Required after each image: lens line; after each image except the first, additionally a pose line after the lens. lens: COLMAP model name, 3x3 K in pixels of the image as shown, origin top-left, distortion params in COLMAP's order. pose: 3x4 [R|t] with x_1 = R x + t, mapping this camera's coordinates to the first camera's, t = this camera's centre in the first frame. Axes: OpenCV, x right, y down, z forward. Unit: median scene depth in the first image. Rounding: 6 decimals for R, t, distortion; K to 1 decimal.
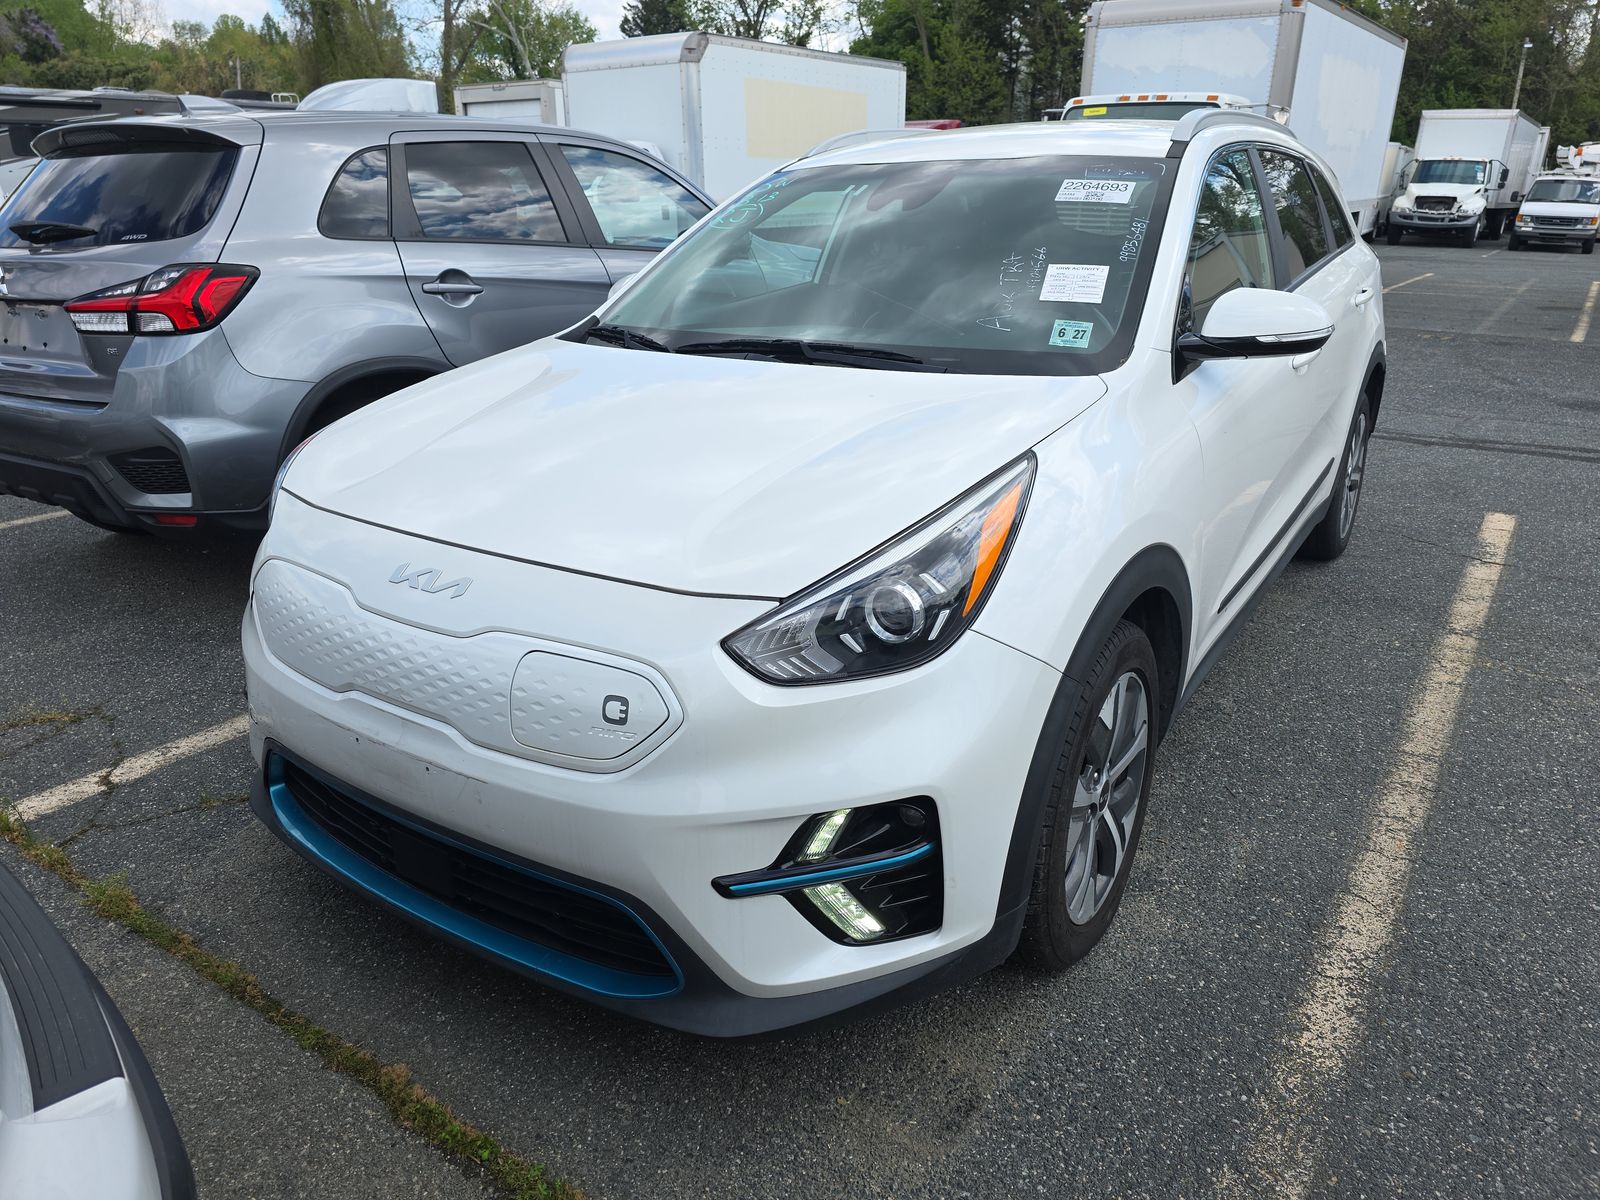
lens RADIAL K [[1058.2, 0, 799.0], [0, 1058.2, 619.8], [0, 0, 1]] dist [0.010565, -0.004147]
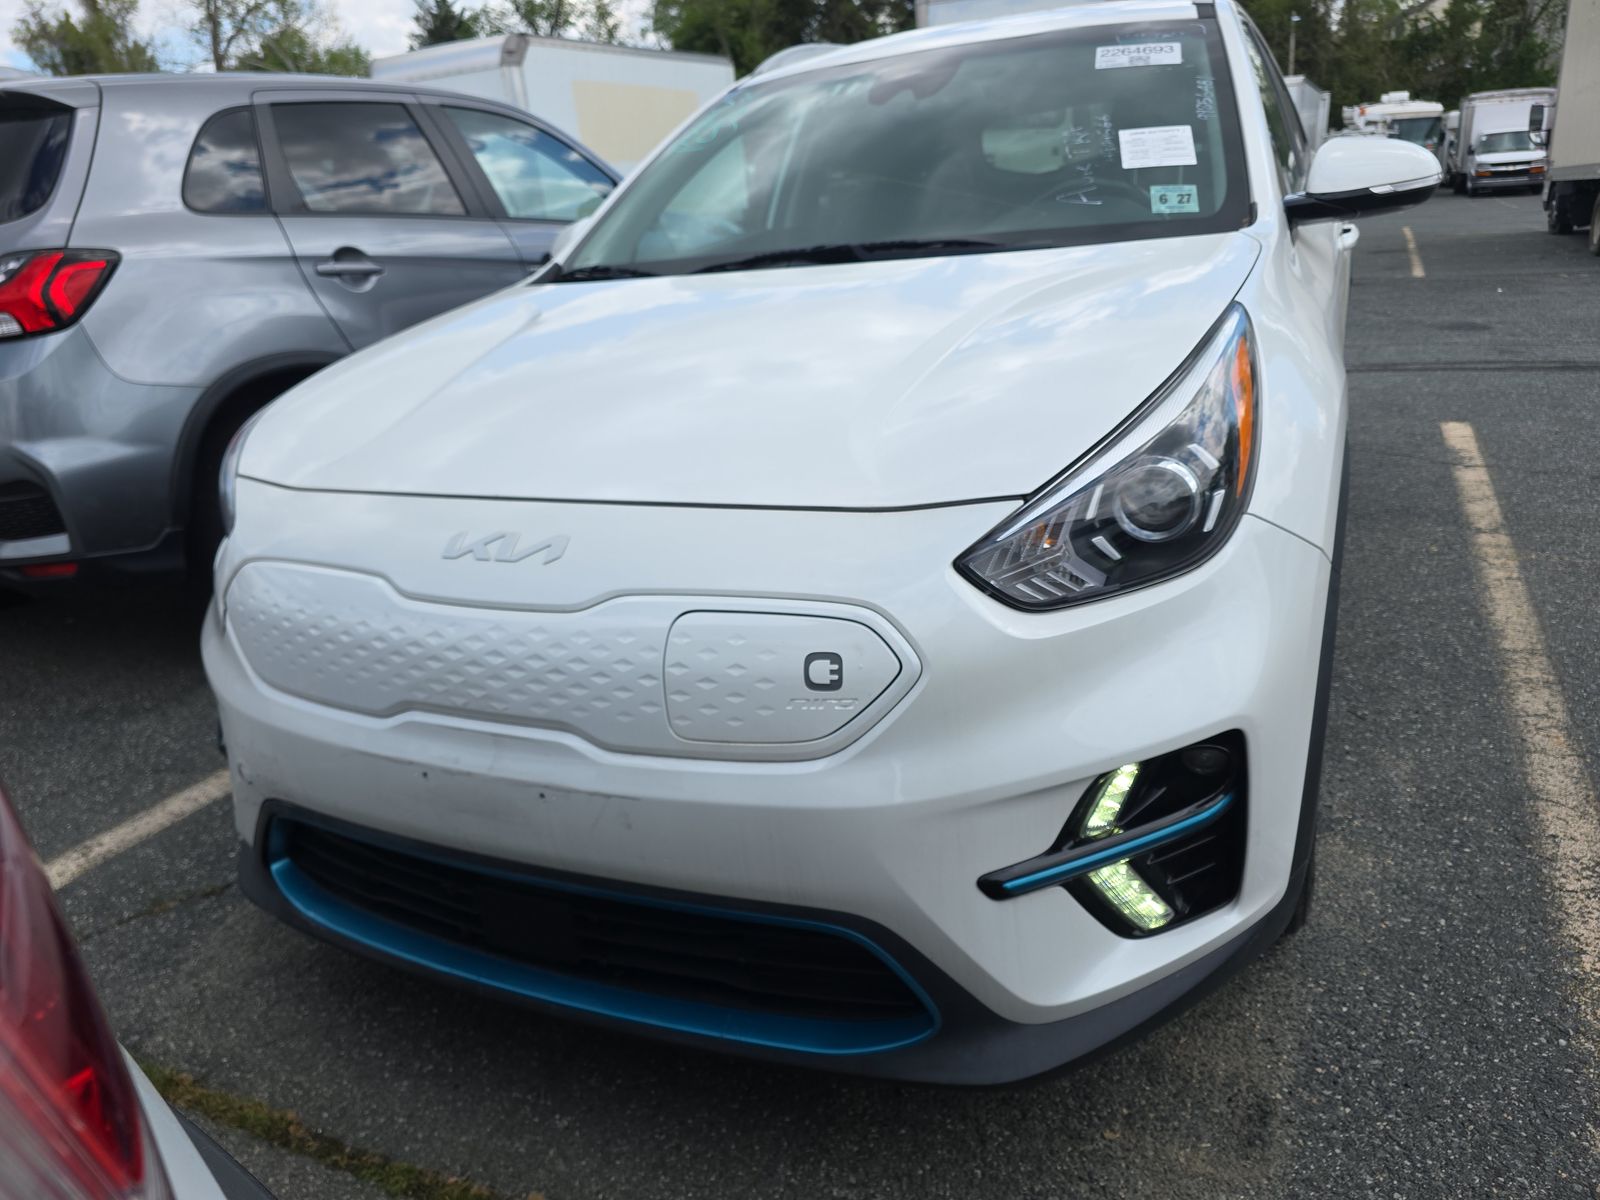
lens RADIAL K [[1071.9, 0, 797.1], [0, 1071.9, 640.8], [0, 0, 1]] dist [0.000874, -0.008381]
pose [[0.984353, -0.127423, 0.121709, -0.214306], [0.127643, 0.991802, 0.006013, 0.043634], [-0.121477, 0.009616, 0.992548, 0.197595]]
